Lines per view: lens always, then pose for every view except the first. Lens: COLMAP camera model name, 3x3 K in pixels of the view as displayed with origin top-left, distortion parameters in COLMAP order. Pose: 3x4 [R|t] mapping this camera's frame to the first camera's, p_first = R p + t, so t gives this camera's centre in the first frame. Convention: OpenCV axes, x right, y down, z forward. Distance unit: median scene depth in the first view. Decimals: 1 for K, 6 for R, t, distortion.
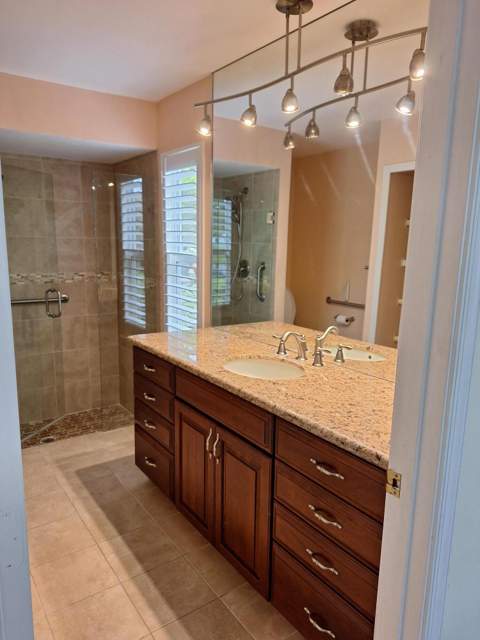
lens RADIAL K [[443.4, 0, 240.0], [0, 443.4, 320.0], [0, 0, 1]] dist [0.019356, -0.001912]
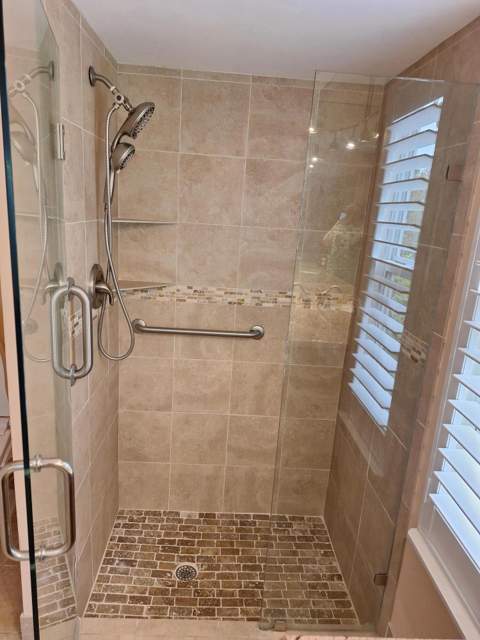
lens RADIAL K [[430.7, 0, 240.0], [0, 430.7, 320.0], [0, 0, 1]] dist [0.066585, -0.000254]
pose [[0.826832, 0.175859, -0.534249, -0.112829], [-0.151101, 0.984396, 0.090182, -0.113369], [0.541772, 0.006160, 0.840503, 0.512948]]
